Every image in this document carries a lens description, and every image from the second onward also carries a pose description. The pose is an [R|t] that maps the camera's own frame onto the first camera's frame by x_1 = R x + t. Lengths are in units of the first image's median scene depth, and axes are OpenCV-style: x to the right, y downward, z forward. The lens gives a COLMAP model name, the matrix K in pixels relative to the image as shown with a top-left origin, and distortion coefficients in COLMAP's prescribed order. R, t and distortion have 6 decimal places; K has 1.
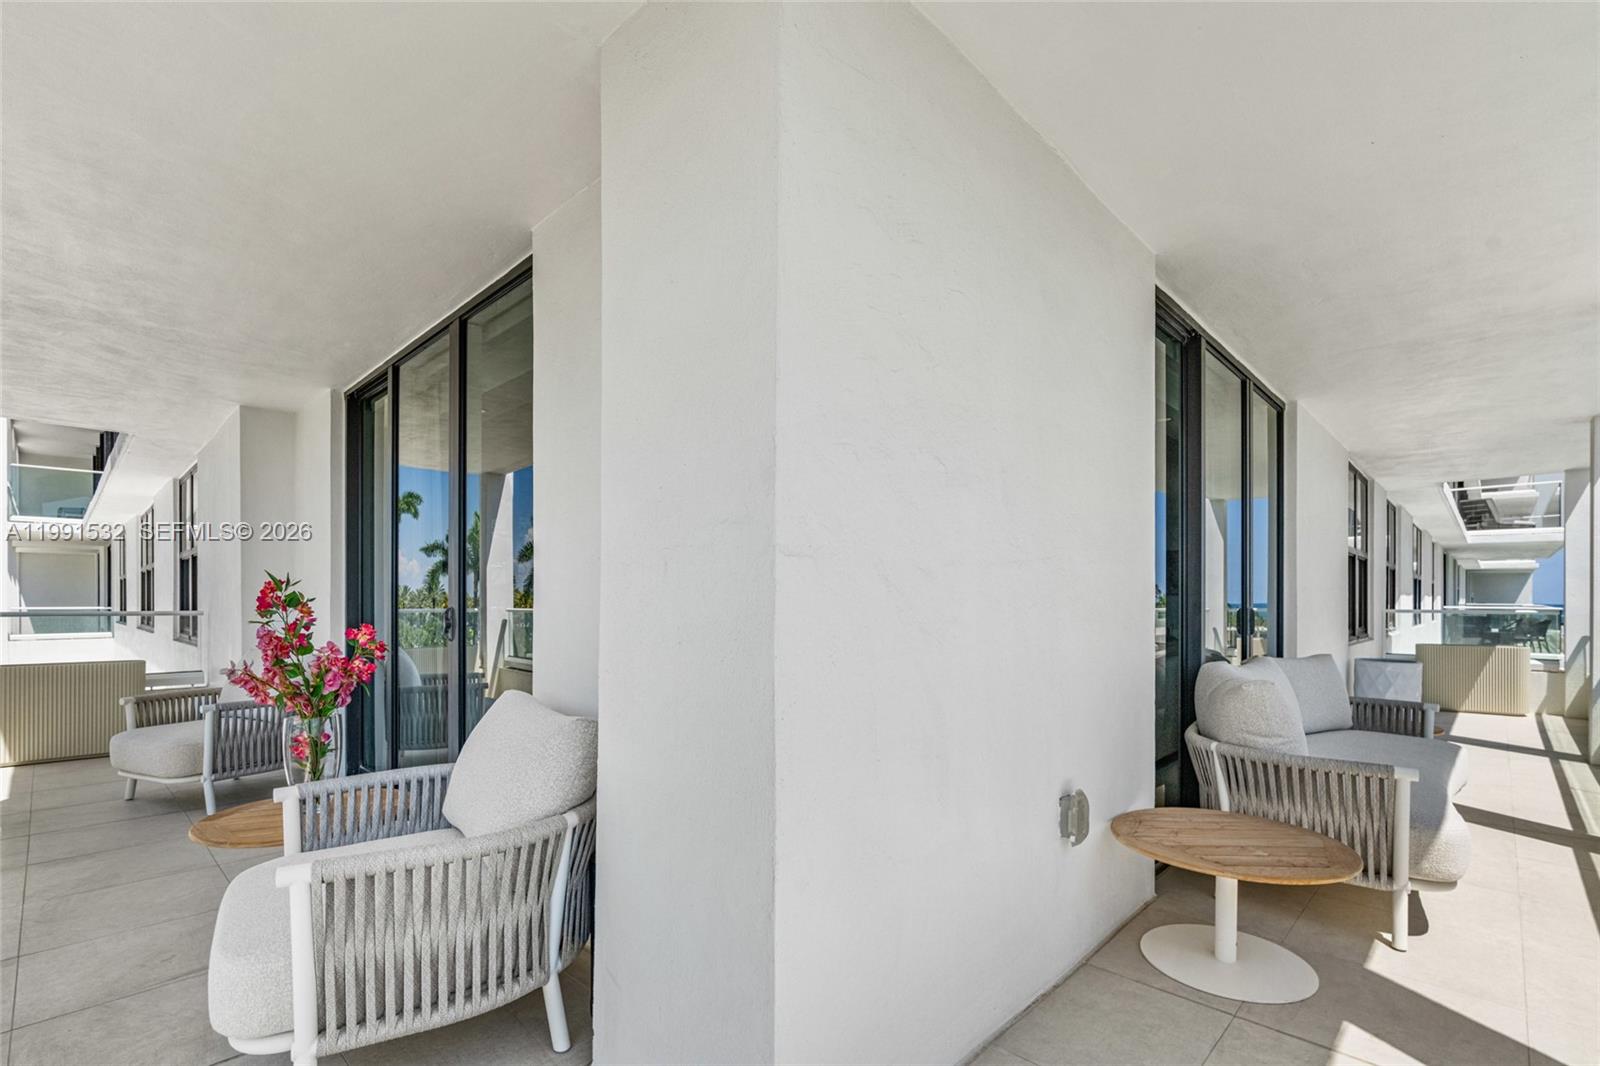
lens RADIAL K [[719.8, 0, 785.0], [0, 719.8, 599.5], [0, 0, 1]] dist [-0.015479, 0.006737]
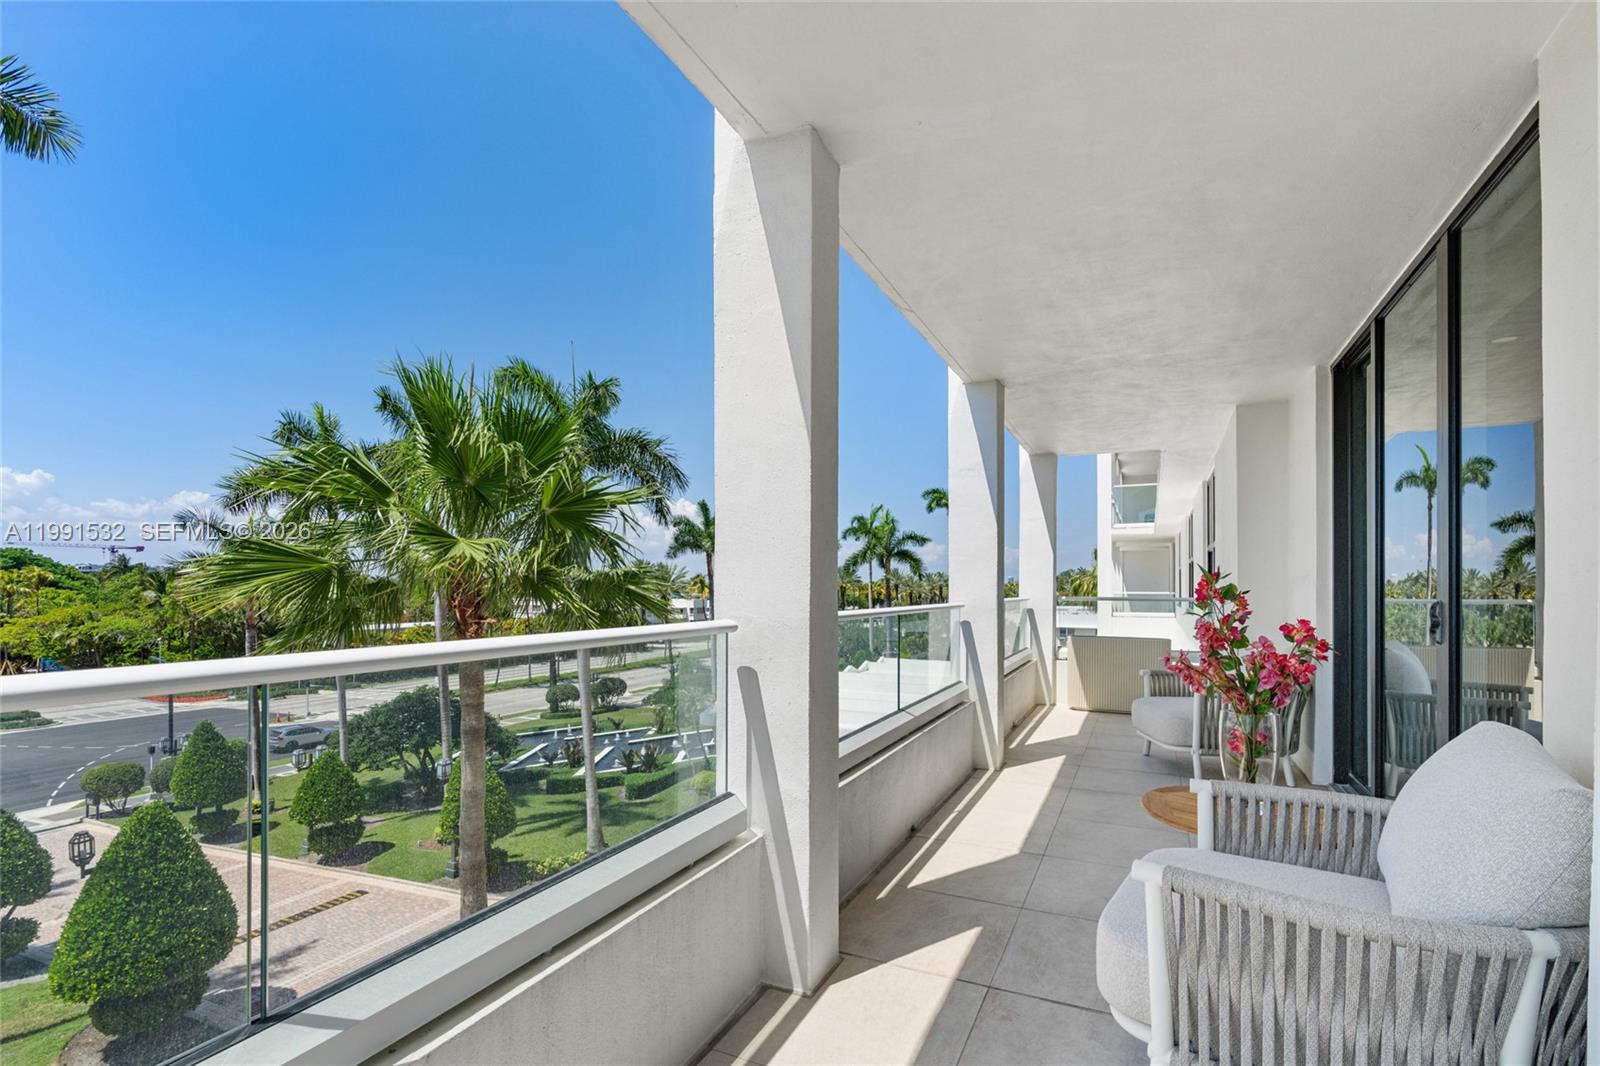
lens RADIAL K [[719.8, 0, 823.5], [0, 719.8, 581.4], [0, 0, 1]] dist [-0.015479, 0.006737]
pose [[0.338574, -0.005886, -0.940922, 0.058425], [0.000512, 0.999981, -0.006071, -0.008503], [0.940940, 0.001573, 0.338570, 0.131326]]
